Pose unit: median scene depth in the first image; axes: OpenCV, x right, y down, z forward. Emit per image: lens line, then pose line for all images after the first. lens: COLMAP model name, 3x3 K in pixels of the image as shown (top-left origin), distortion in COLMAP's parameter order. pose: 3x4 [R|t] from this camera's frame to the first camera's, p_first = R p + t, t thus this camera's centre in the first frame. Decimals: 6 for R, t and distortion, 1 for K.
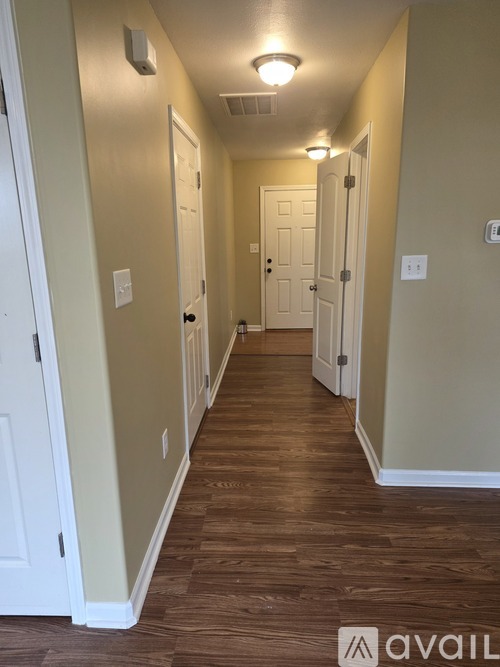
lens RADIAL K [[440.1, 0, 249.4], [0, 440.1, 333.2], [0, 0, 1]] dist [0.005999, 0.001870]
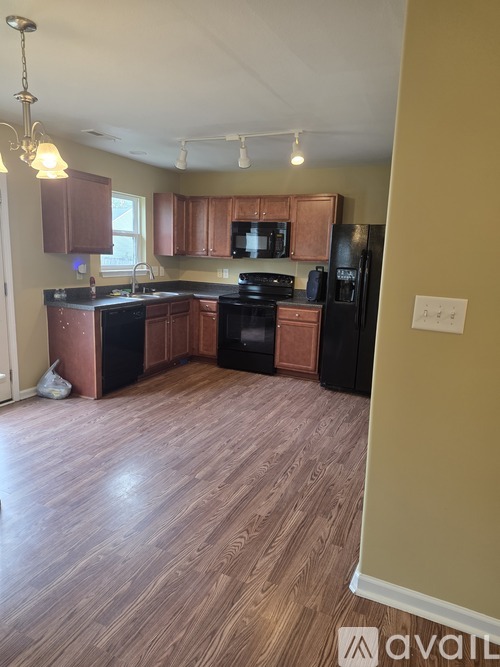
lens RADIAL K [[440.1, 0, 250.2], [0, 440.1, 333.8], [0, 0, 1]] dist [0.005999, 0.001870]
pose [[-0.382974, 0.169958, -0.907990, 0.848455], [-0.234943, 0.932686, 0.273675, -0.249705], [0.893383, 0.318136, -0.317264, 0.984328]]
